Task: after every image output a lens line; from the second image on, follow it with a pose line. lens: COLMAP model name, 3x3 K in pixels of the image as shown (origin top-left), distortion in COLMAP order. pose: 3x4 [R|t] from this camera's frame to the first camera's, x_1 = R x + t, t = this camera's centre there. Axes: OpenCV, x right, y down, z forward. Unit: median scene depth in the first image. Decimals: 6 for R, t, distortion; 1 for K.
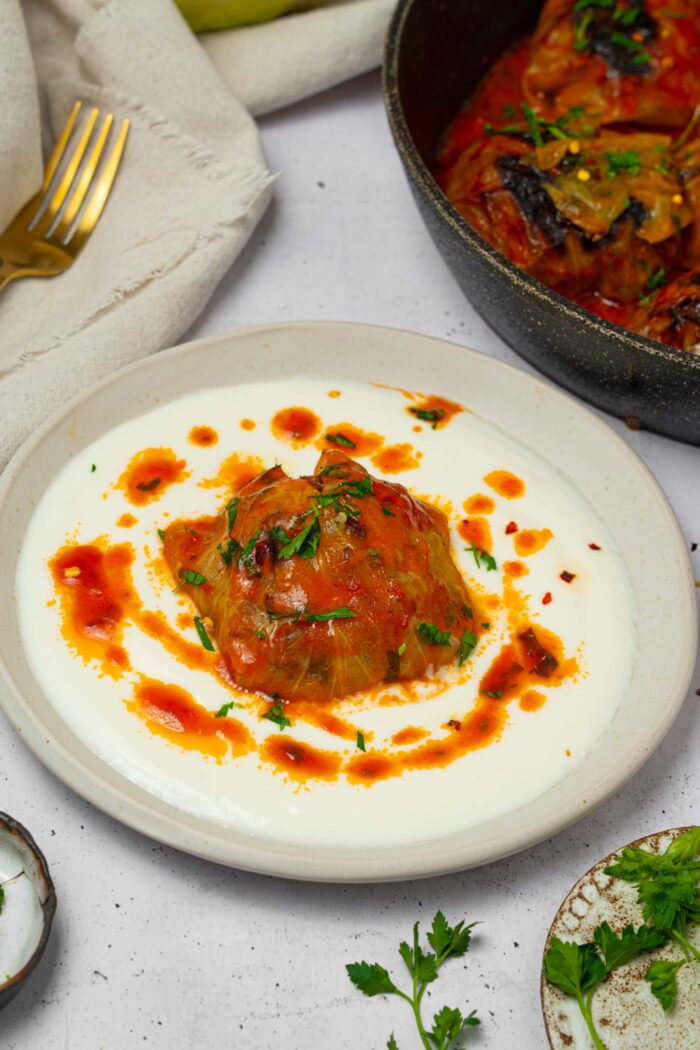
lens RADIAL K [[2151.7, 0, 354.0], [0, 2151.7, 525.7], [0, 0, 1]] dist [0.226743, 0.000000]
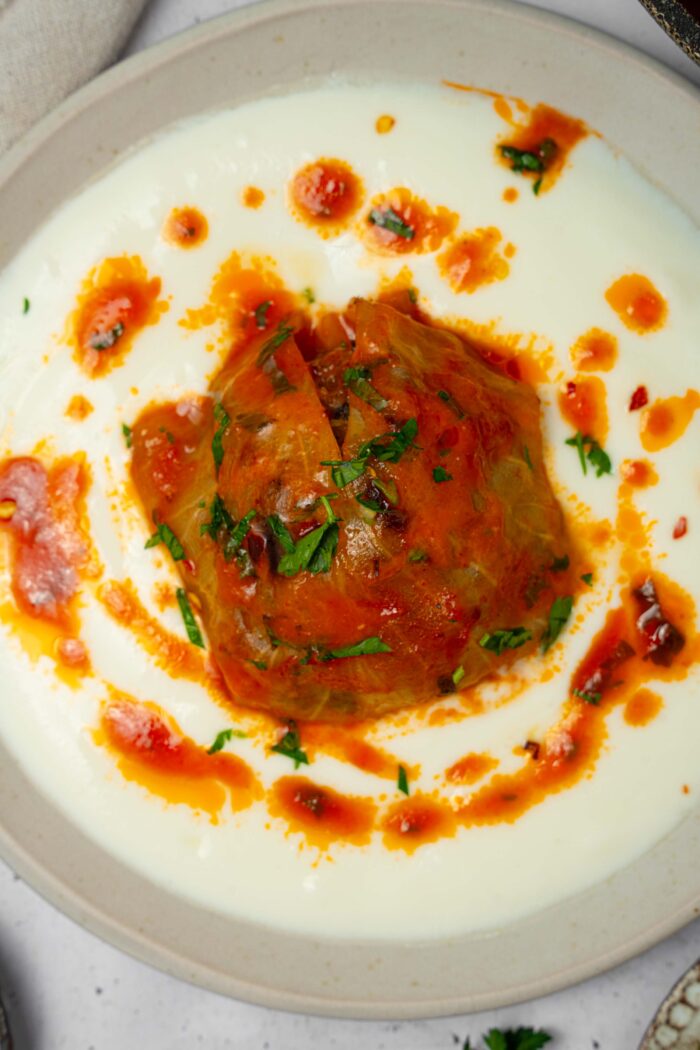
lens RADIAL K [[2151.7, 0, 353.5], [0, 2151.7, 525.5], [0, 0, 1]] dist [0.226743, 0.000000]
pose [[0.992023, 0.032622, -0.121765, 0.071693], [0.055833, 0.752326, 0.656421, -0.442454], [0.113021, -0.657983, 0.744503, 0.480540]]
